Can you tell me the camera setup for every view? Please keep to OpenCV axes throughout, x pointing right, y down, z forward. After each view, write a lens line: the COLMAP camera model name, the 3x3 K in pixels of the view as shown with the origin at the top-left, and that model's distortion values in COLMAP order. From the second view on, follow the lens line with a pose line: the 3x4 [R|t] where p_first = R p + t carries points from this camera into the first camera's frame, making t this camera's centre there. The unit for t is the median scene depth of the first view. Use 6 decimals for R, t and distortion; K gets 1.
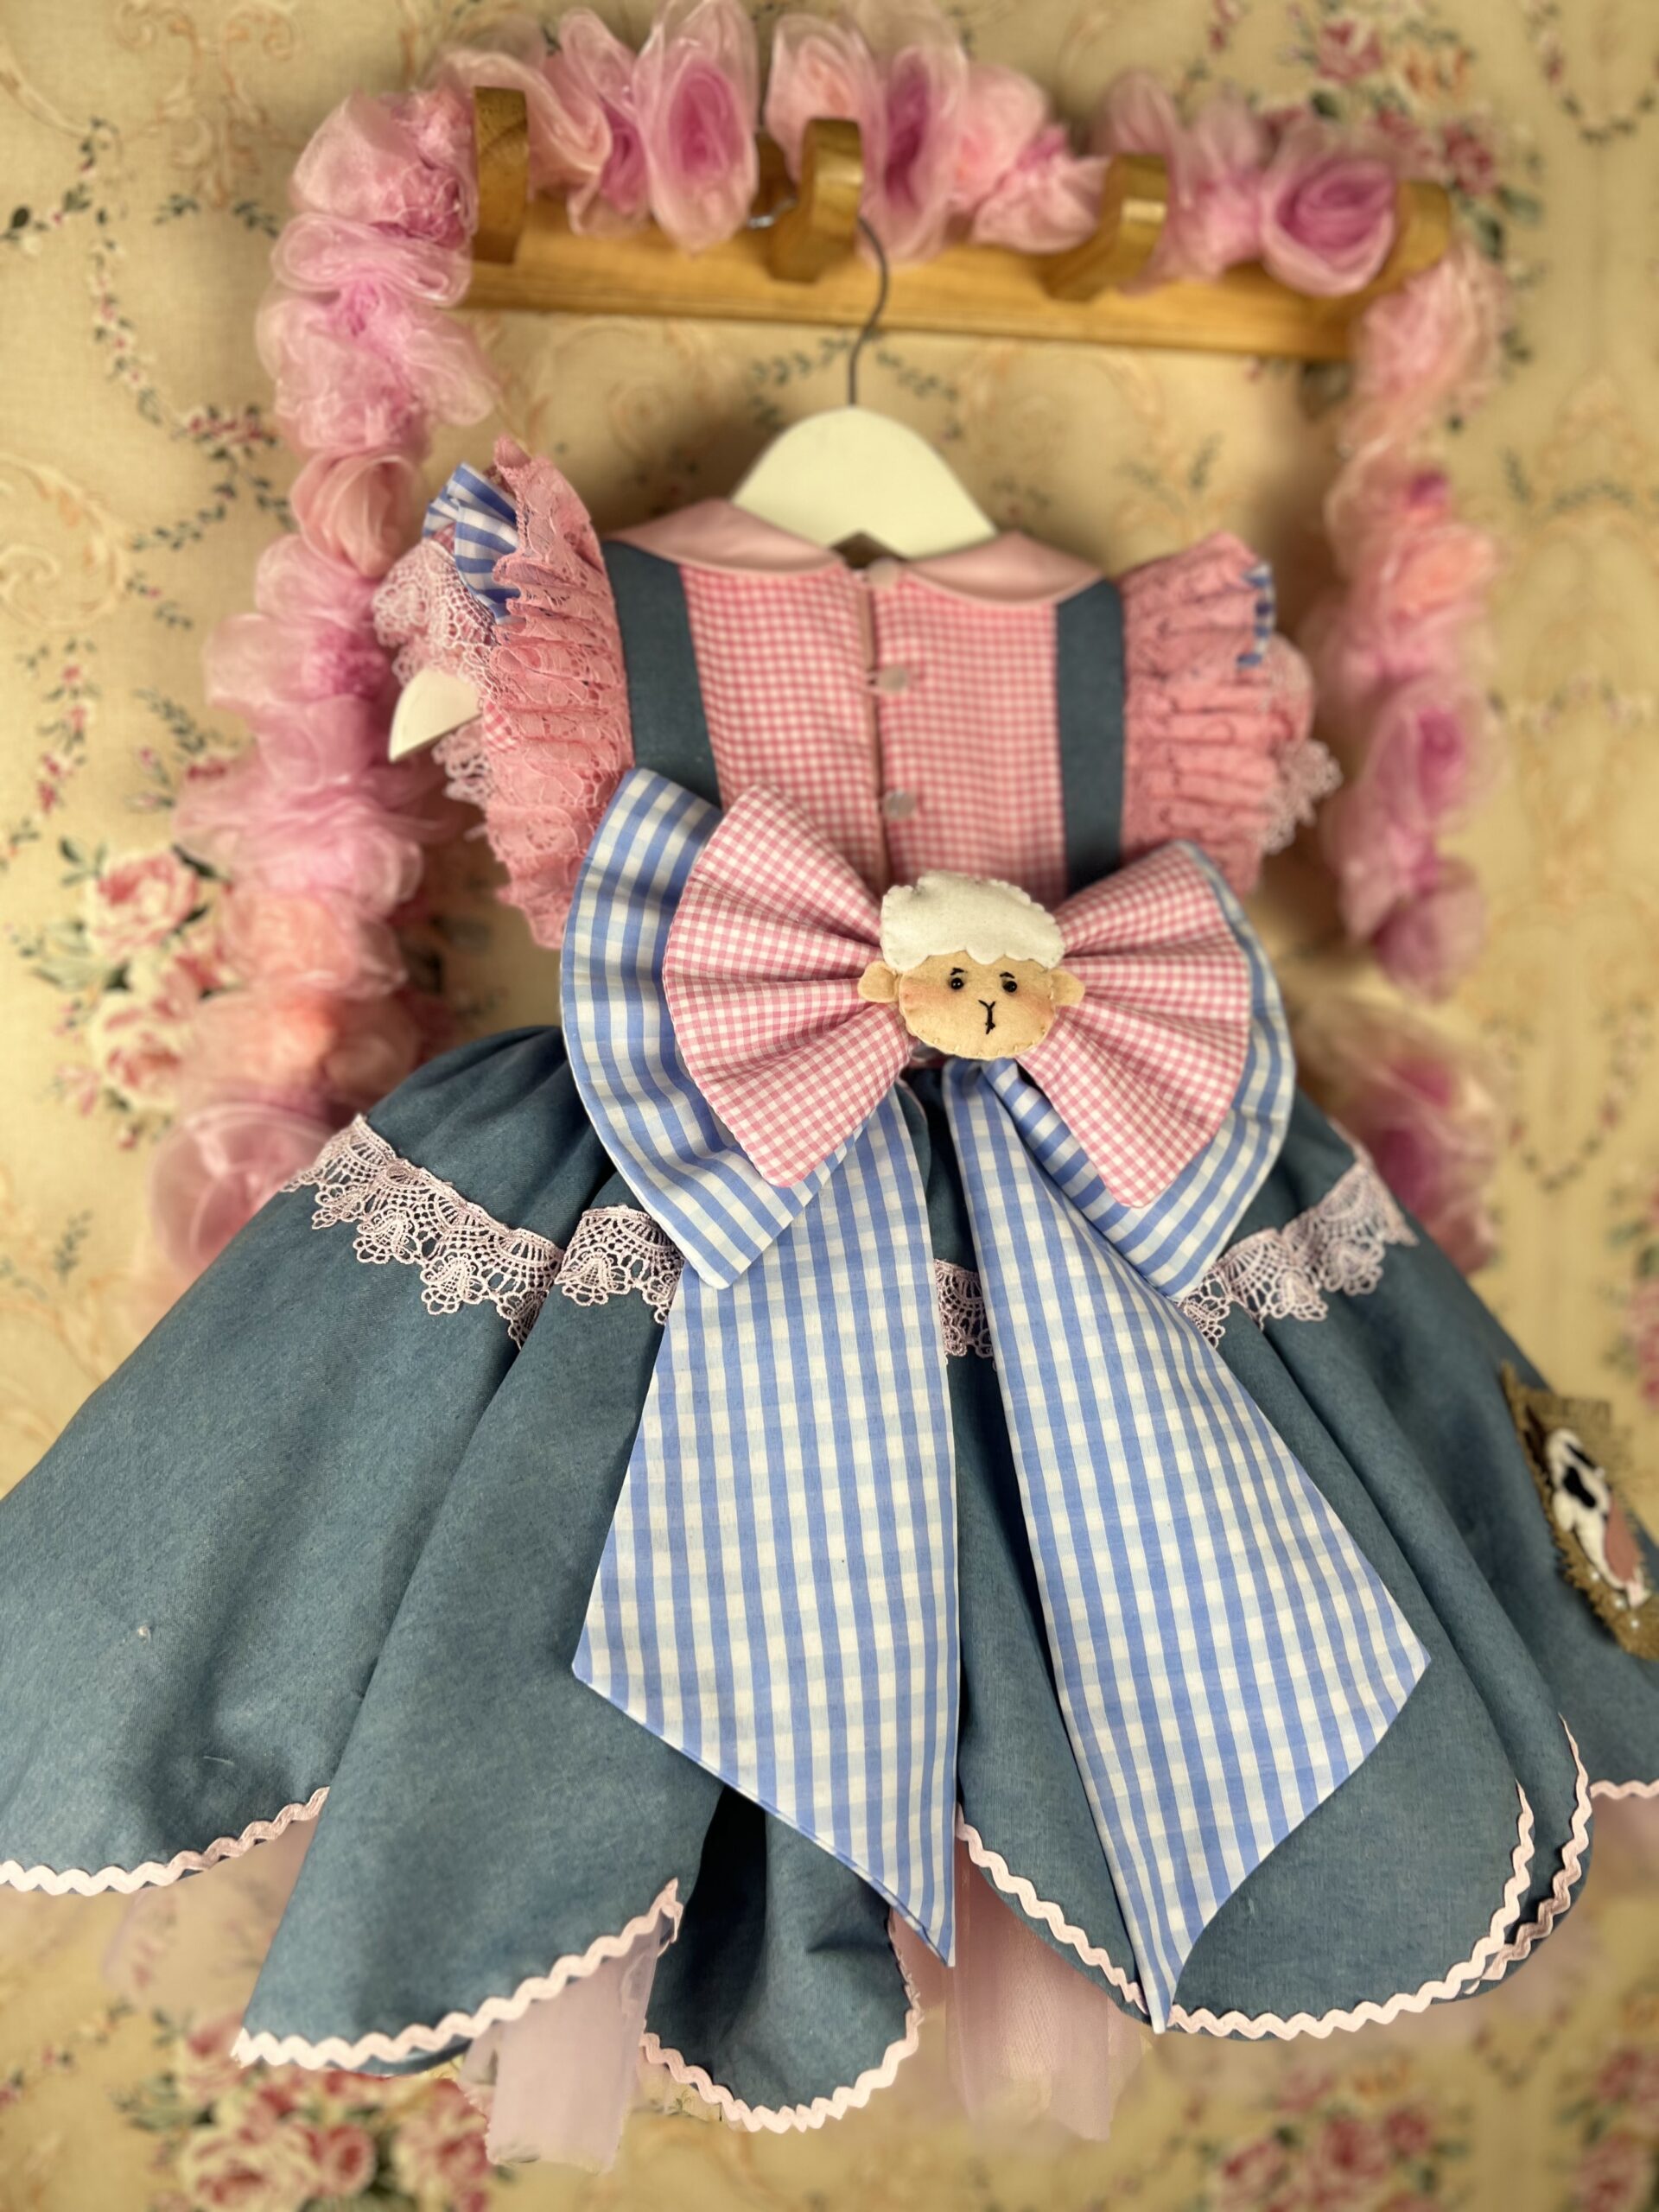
lens RADIAL K [[1647.5, 0, 828.1], [0, 1647.5, 1122.3], [0, 0, 1]] dist [-0.002791, -0.011463]
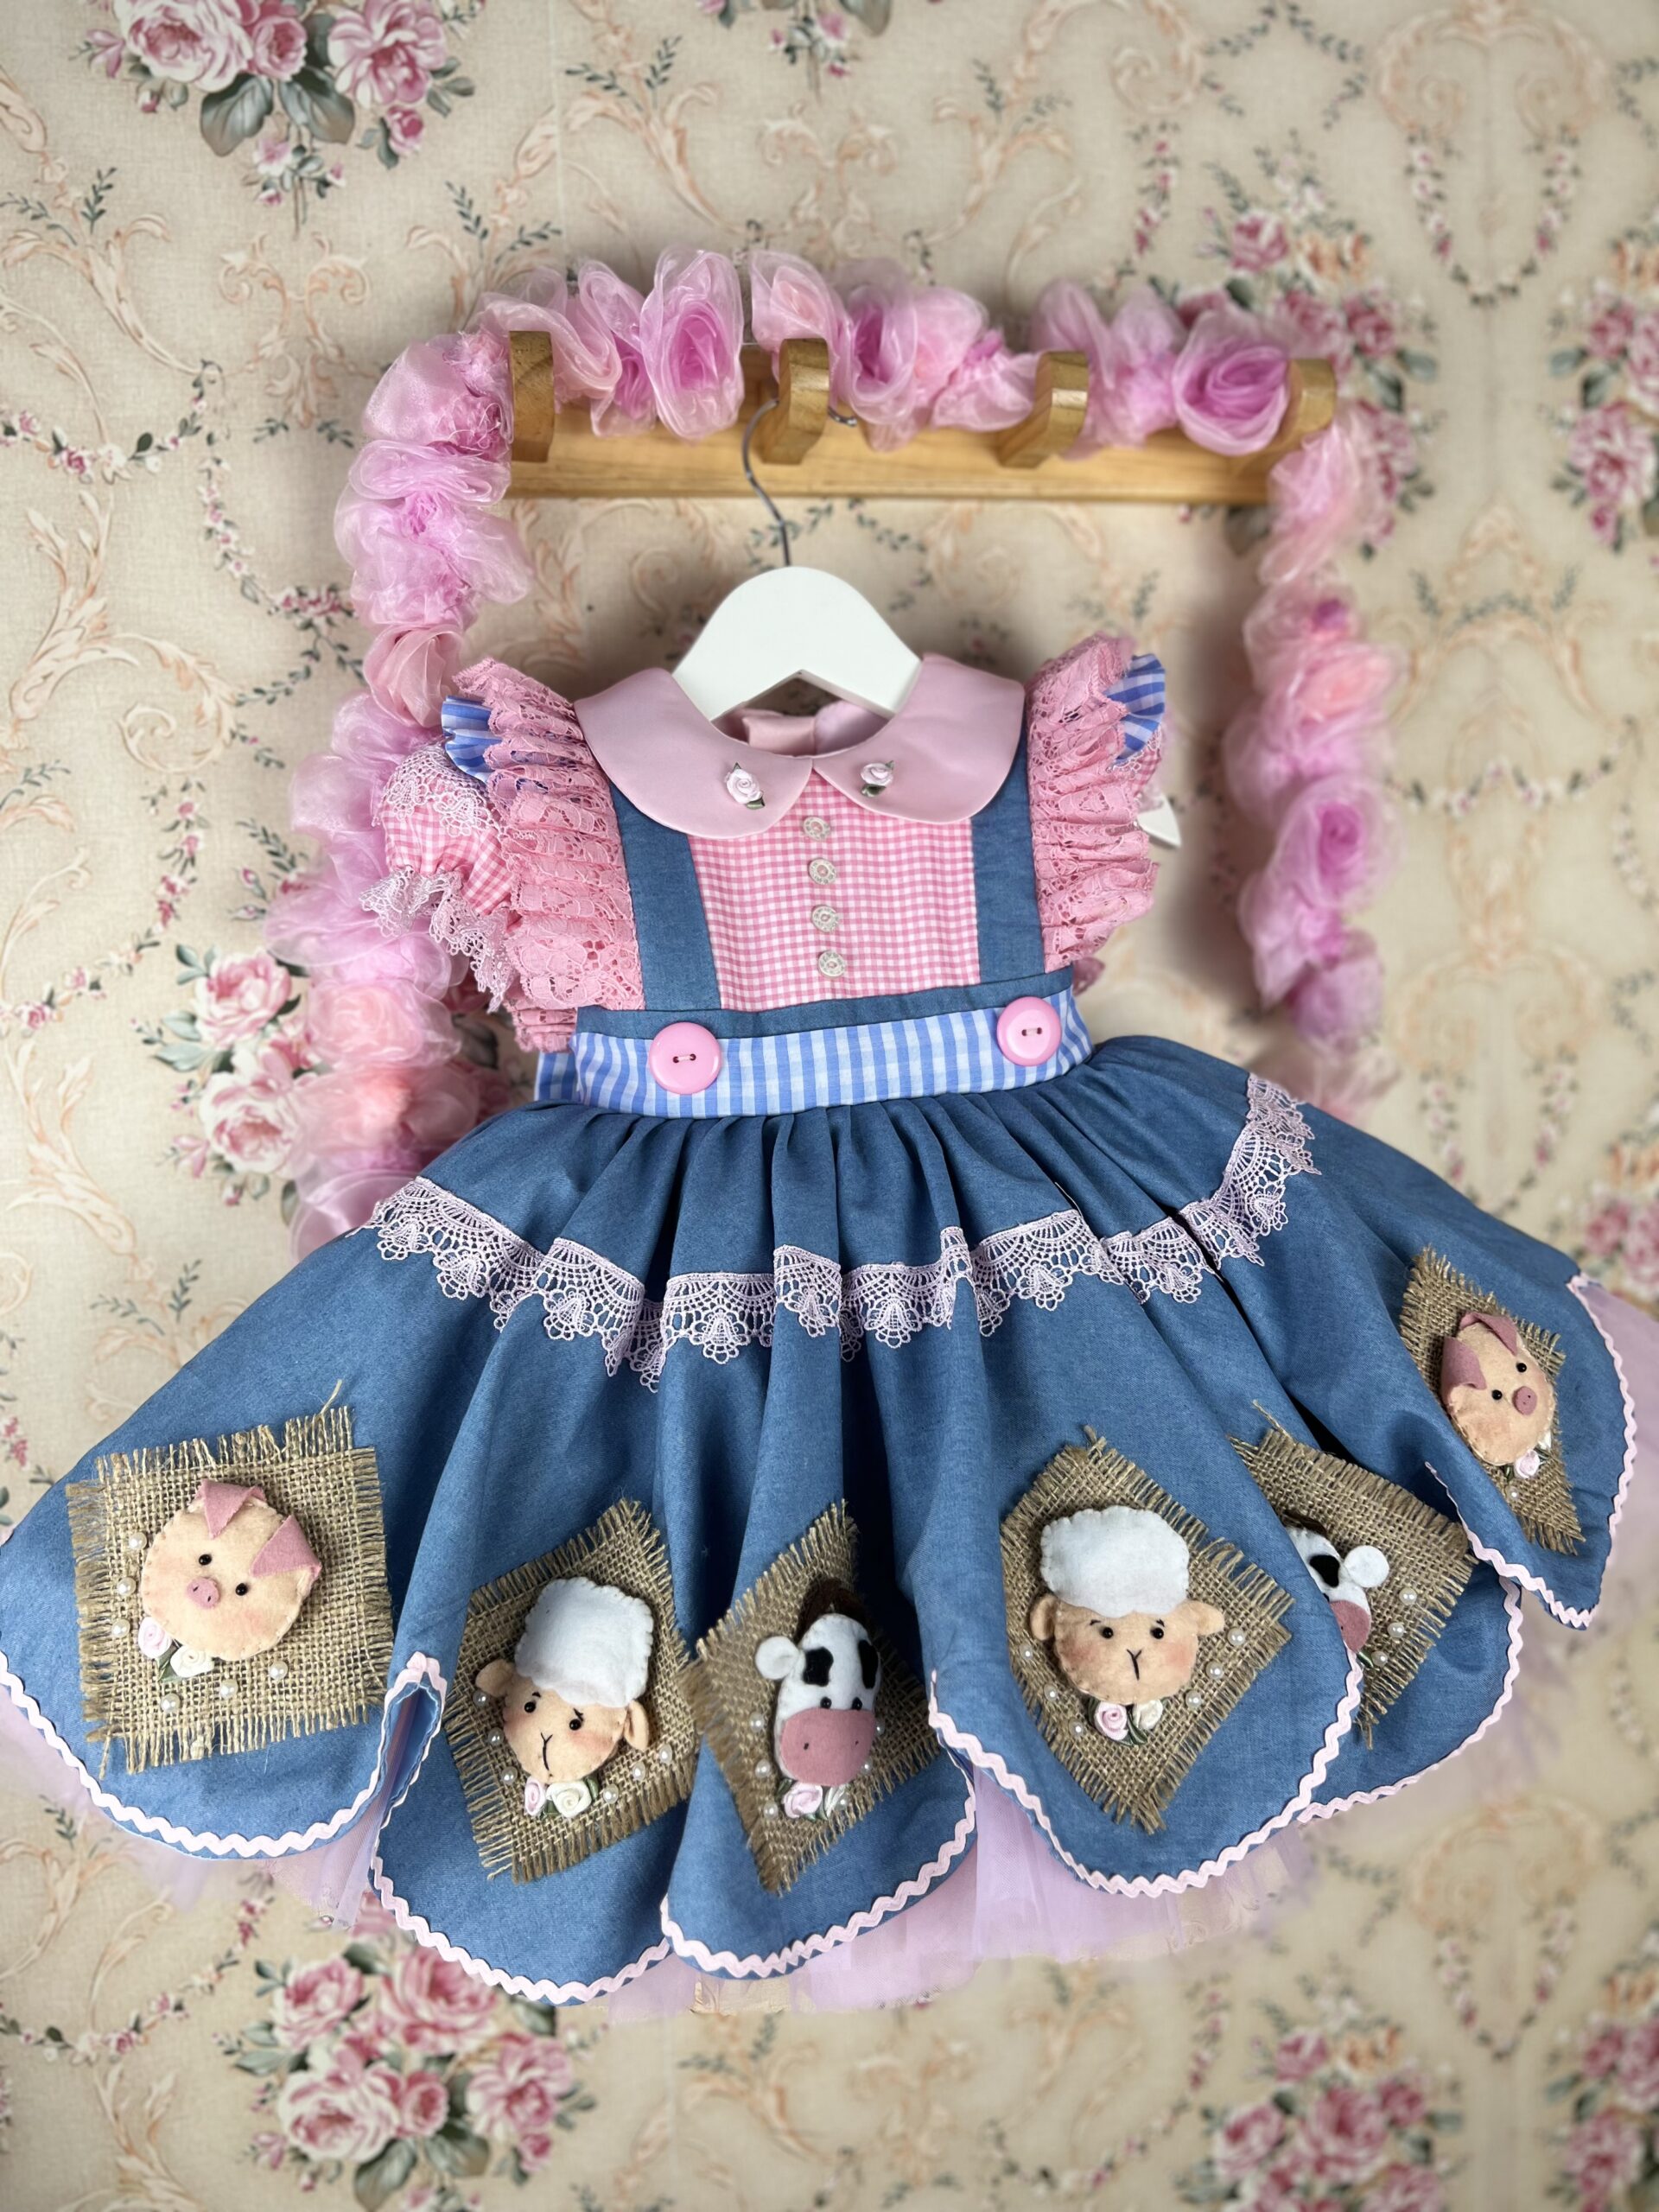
lens RADIAL K [[1647.5, 0, 836.9], [0, 1647.5, 1116.6], [0, 0, 1]] dist [-0.002791, -0.011463]
pose [[0.998948, -0.023102, -0.039620, 0.059190], [0.021082, 0.998494, -0.050656, 0.023003], [0.040731, 0.049768, 0.997930, -0.174333]]
